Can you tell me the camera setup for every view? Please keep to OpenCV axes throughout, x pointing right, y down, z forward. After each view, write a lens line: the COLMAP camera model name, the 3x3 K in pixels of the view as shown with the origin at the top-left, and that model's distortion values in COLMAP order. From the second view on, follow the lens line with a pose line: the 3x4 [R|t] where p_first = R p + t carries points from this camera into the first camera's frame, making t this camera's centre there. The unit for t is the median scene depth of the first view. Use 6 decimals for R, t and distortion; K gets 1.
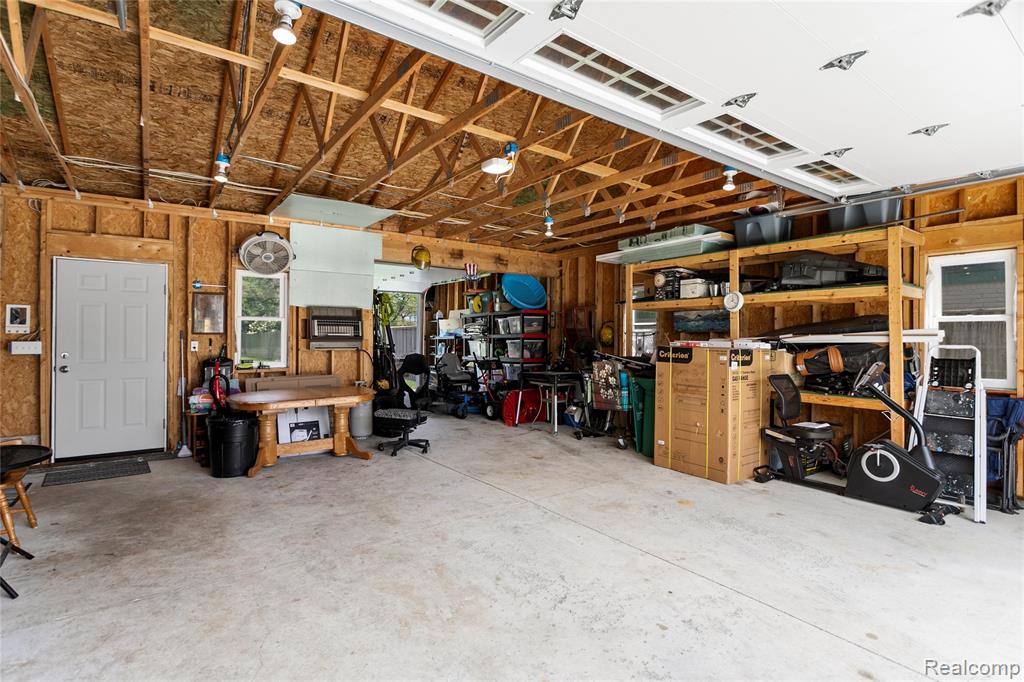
lens RADIAL K [[493.9, 0, 505.5], [0, 493.9, 342.9], [0, 0, 1]] dist [-0.007775, 0.000964]
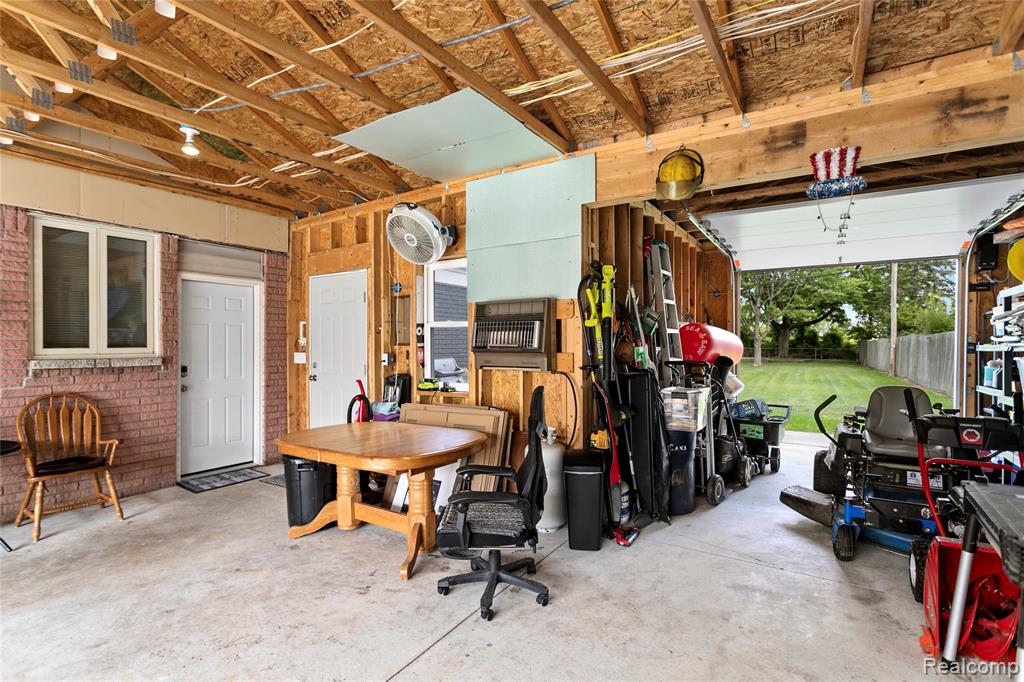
lens RADIAL K [[493.9, 0, 505.5], [0, 493.9, 342.9], [0, 0, 1]] dist [-0.007775, 0.000964]
pose [[0.359495, -0.005509, -0.933131, 0.335987], [-0.006895, 0.999940, -0.008560, -0.020792], [0.933122, 0.009511, 0.359435, 1.167542]]
